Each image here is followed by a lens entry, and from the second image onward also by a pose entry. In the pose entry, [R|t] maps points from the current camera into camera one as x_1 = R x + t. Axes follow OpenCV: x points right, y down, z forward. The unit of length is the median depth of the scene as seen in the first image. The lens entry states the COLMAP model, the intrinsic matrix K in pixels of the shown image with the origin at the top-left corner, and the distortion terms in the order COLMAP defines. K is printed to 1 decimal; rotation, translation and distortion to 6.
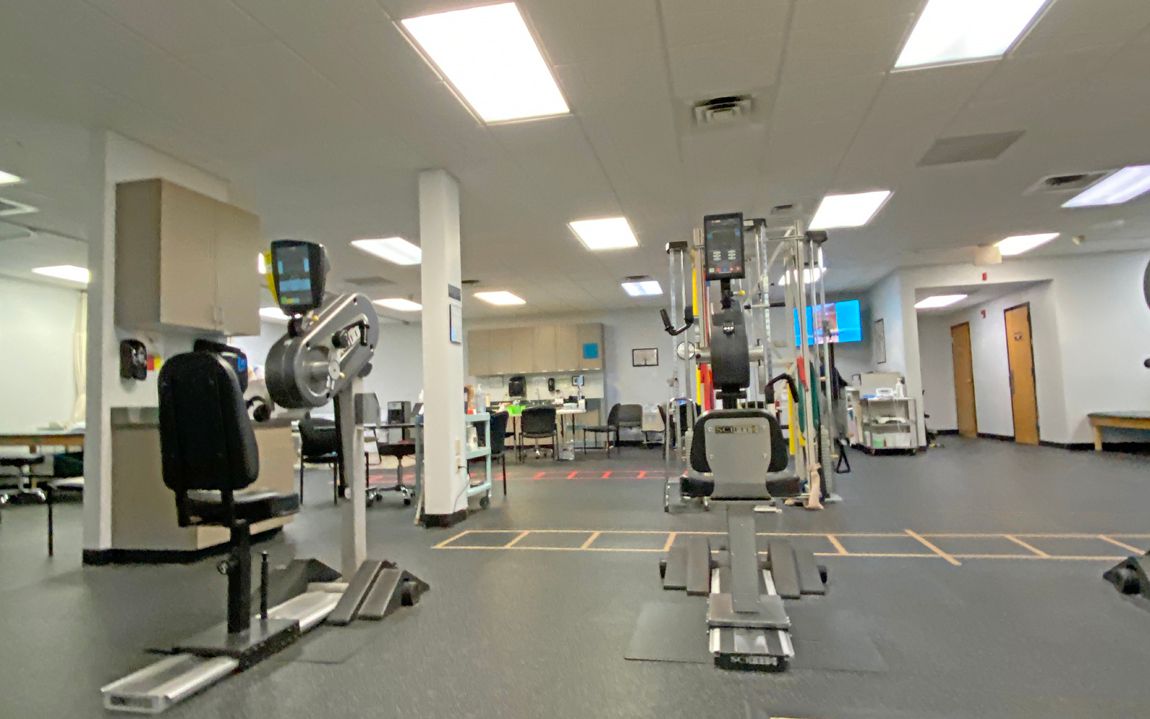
lens RADIAL K [[673.9, 0, 575.0], [0, 673.9, 359.5], [0, 0, 1]] dist [0.024296, -0.047205]
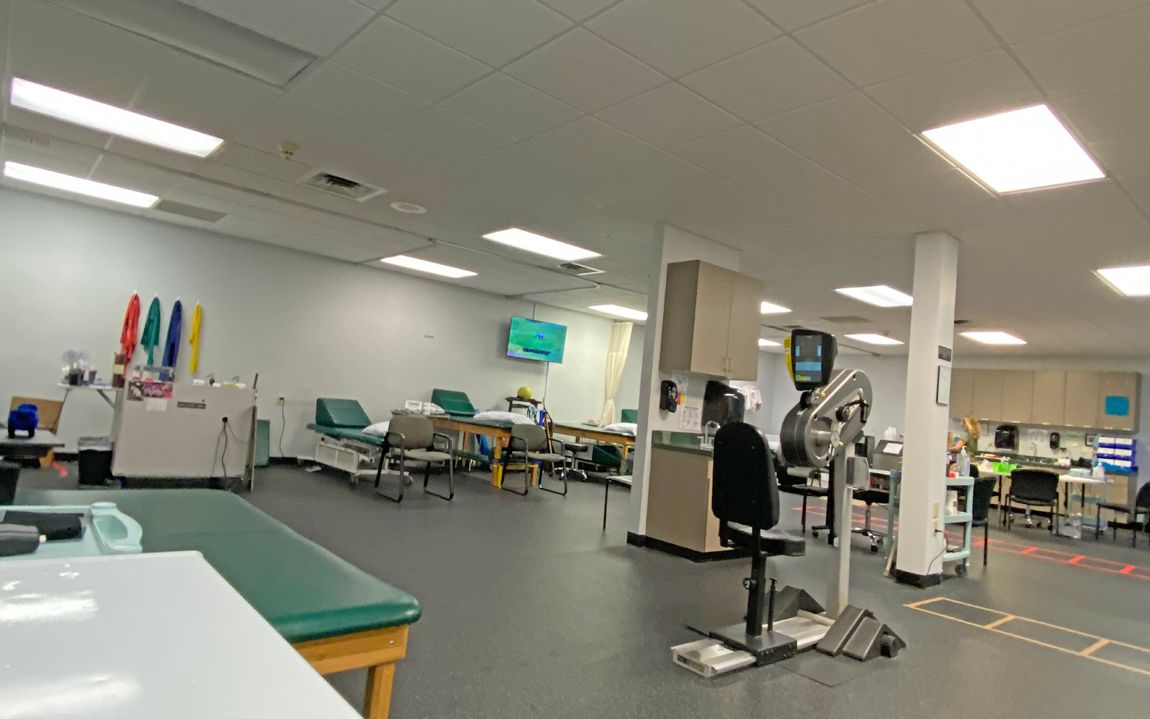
lens RADIAL K [[664.4, 0, 575.0], [0, 664.4, 359.5], [0, 0, 1]] dist [0.041803, -0.037599]
pose [[0.788180, 0.069379, -0.611522, -0.003277], [-0.085487, 0.996335, 0.002855, -0.071478], [0.609479, 0.050027, 0.791222, -0.184317]]
